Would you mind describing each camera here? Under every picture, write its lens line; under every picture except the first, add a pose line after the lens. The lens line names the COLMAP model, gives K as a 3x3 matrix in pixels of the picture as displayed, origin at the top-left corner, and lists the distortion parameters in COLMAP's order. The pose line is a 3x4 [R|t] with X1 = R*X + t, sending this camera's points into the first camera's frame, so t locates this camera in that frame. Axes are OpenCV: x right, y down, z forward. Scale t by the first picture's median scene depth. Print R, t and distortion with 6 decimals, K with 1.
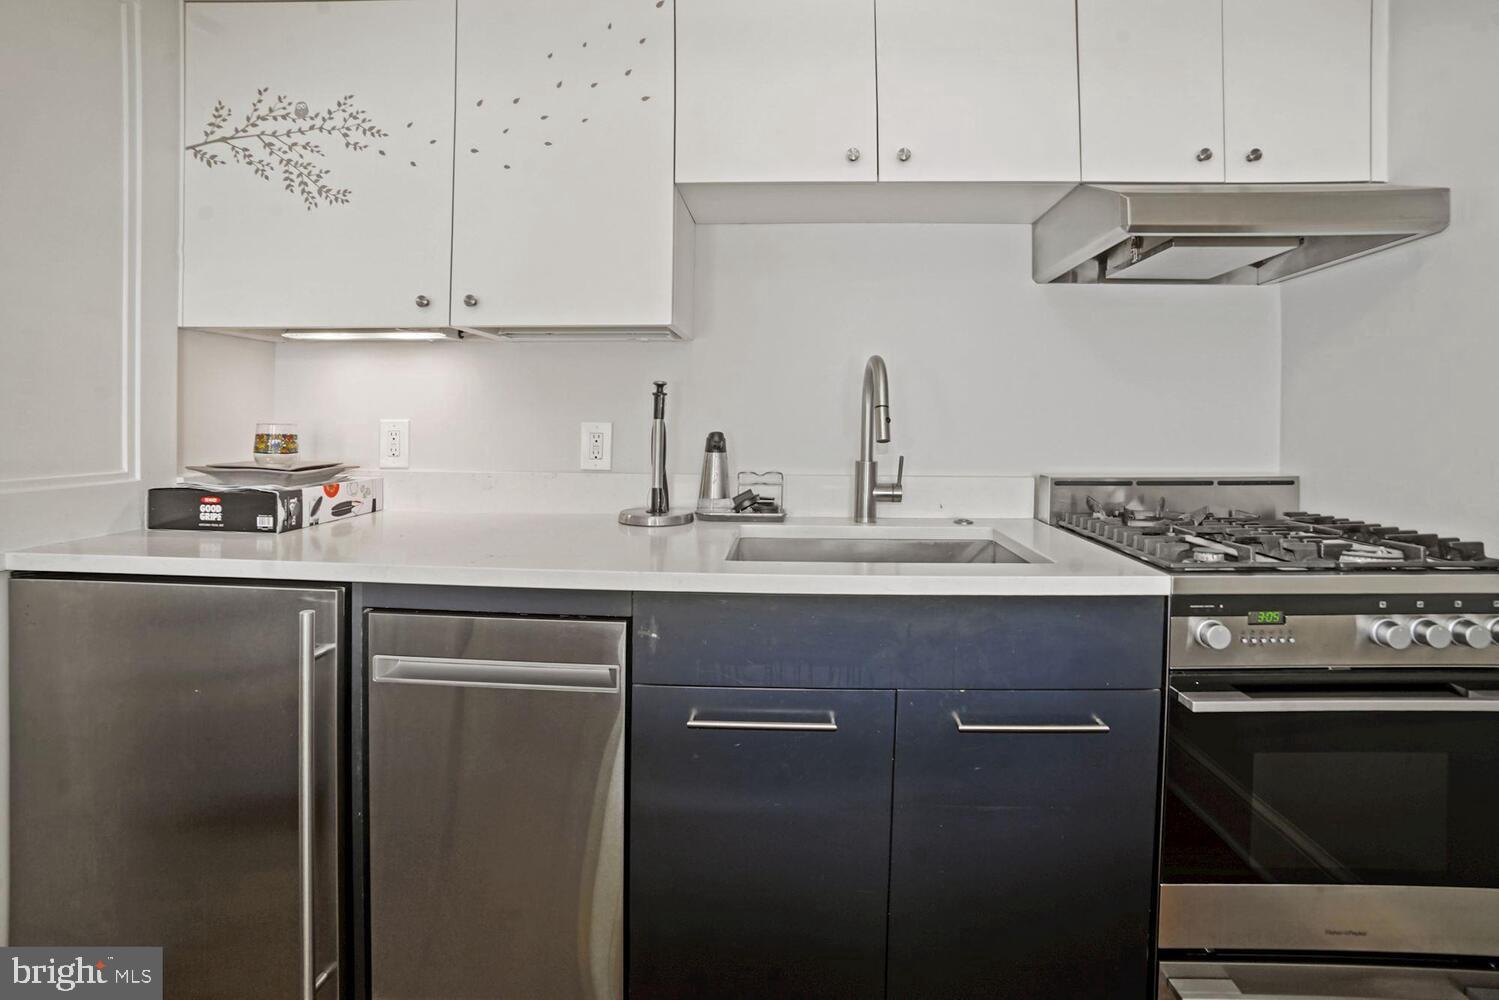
lens RADIAL K [[676.0, 0, 768.7], [0, 676.0, 411.1], [0, 0, 1]] dist [-0.061772, 0.027922]
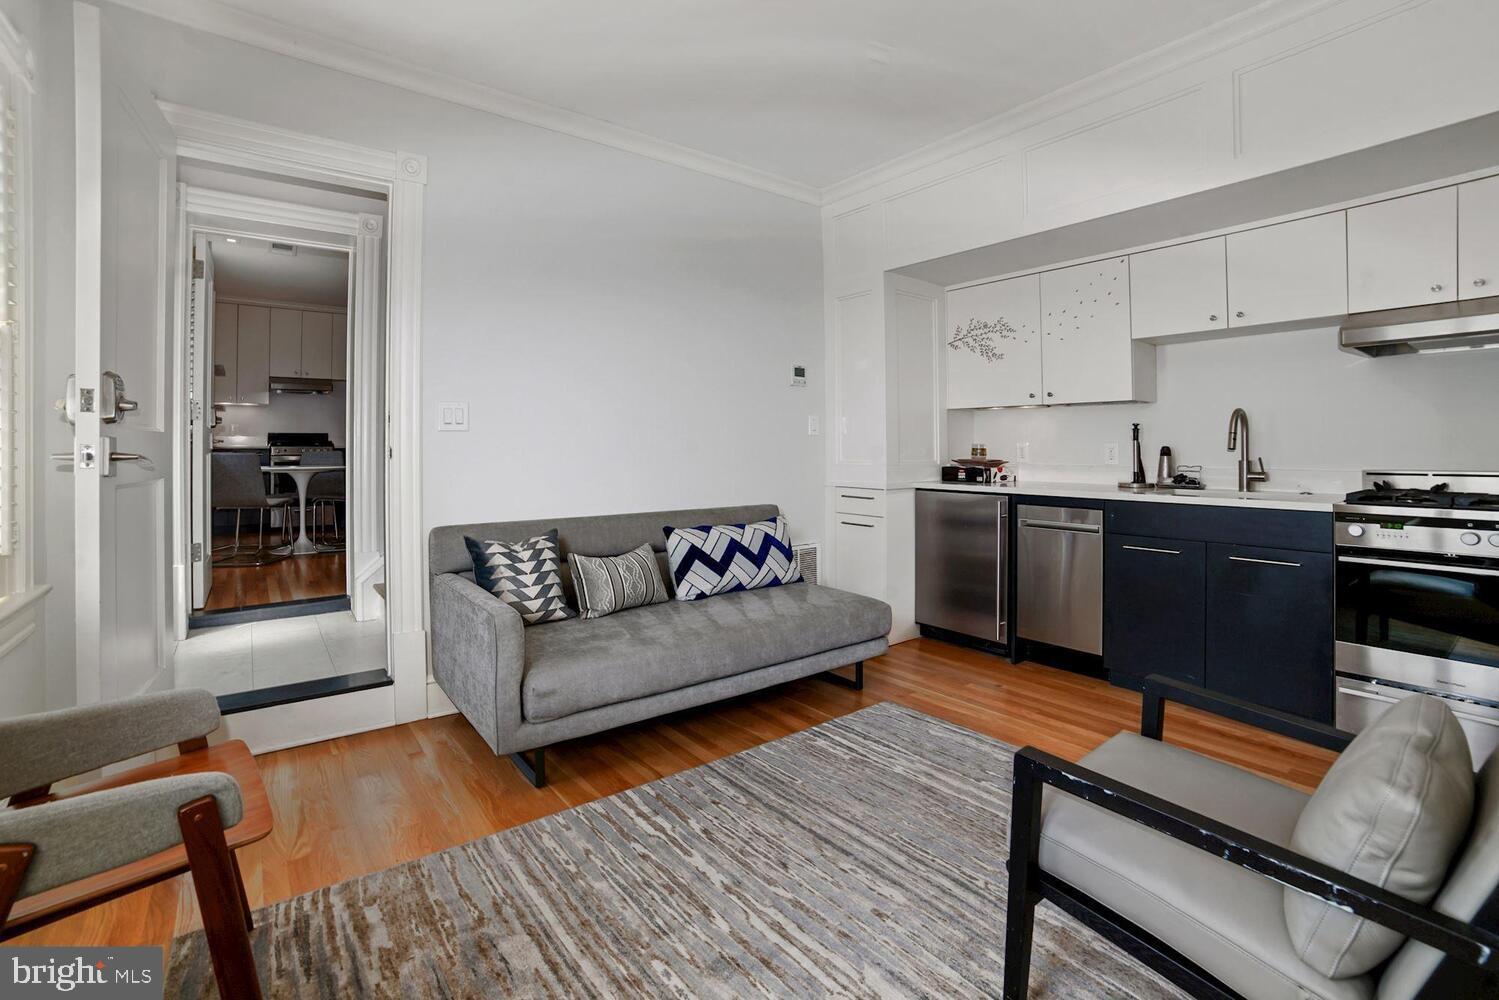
lens RADIAL K [[676.0, 0, 768.7], [0, 676.0, 411.1], [0, 0, 1]] dist [-0.061772, 0.027922]
pose [[0.645470, -0.043814, -0.762528, 0.773080], [0.009616, 0.998740, -0.049247, 0.012688], [0.763725, 0.024455, 0.645078, -1.404909]]
